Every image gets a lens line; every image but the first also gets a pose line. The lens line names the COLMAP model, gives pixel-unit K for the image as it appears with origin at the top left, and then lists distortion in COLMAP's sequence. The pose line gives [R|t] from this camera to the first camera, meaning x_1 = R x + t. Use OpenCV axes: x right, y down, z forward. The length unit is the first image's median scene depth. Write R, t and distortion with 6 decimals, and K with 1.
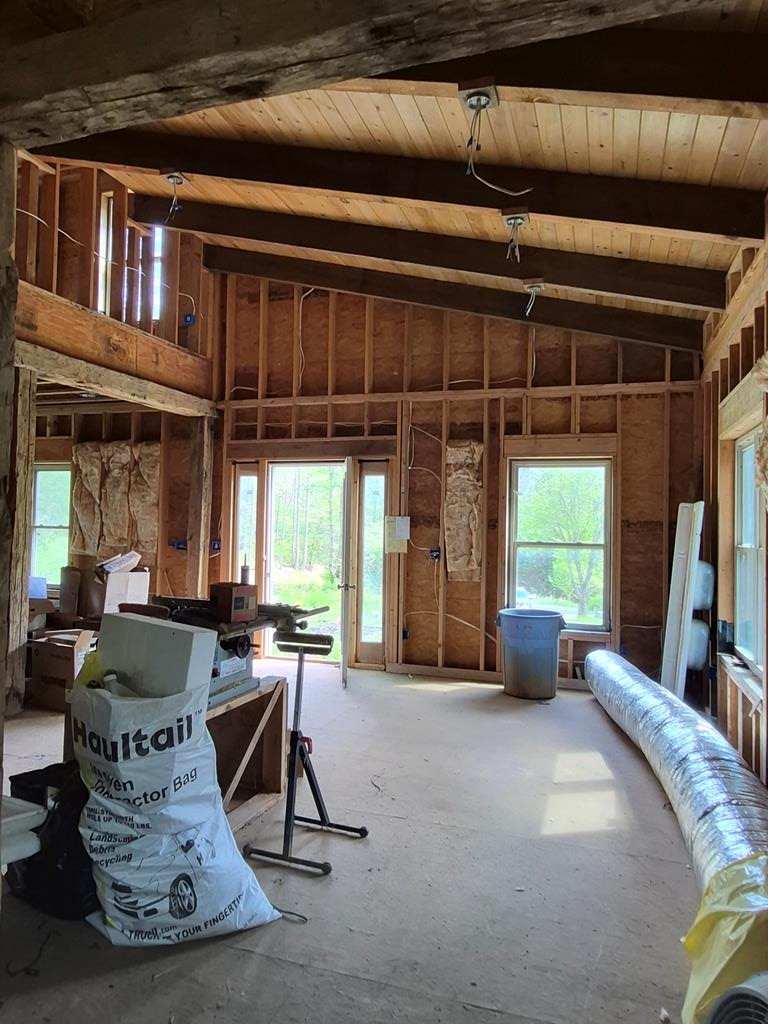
lens RADIAL K [[690.0, 0, 384.0], [0, 690.0, 512.0], [0, 0, 1]] dist [-0.000018, 0.000004]
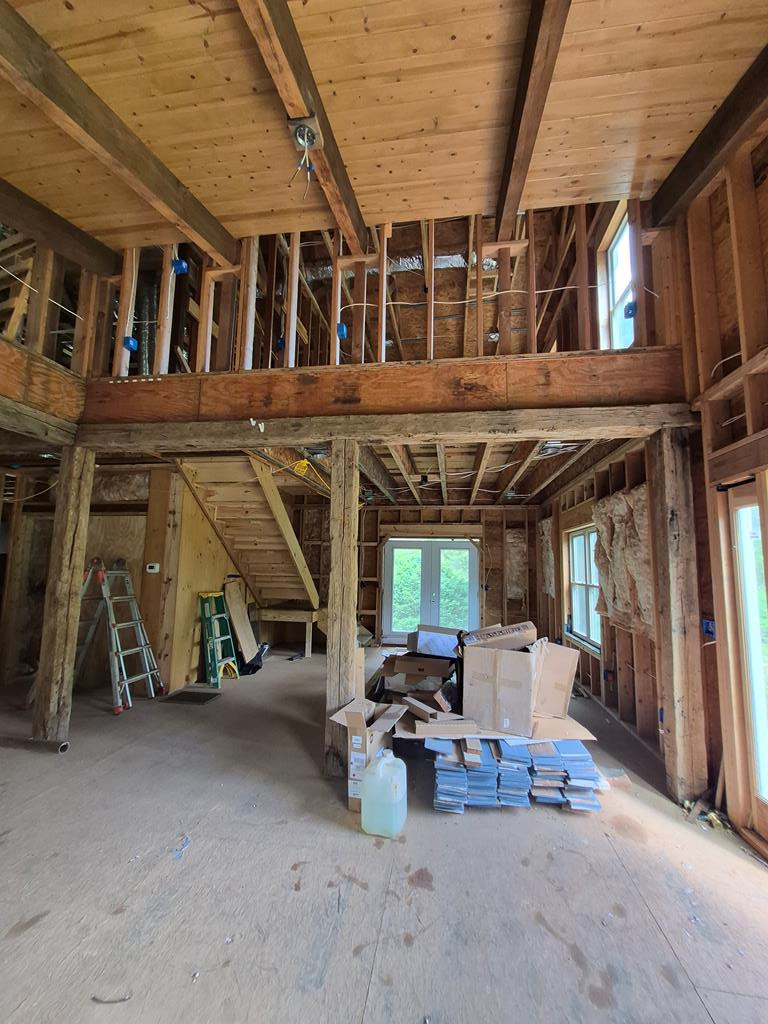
lens RADIAL K [[398.5, 0, 396.9], [0, 398.5, 523.0], [0, 0, 1]] dist [-0.001666, -0.000141]
pose [[0.181852, -0.119175, -0.976077, 0.062480], [0.002960, 0.992690, -0.120652, -0.001341], [0.983321, 0.019051, 0.180875, 0.668660]]
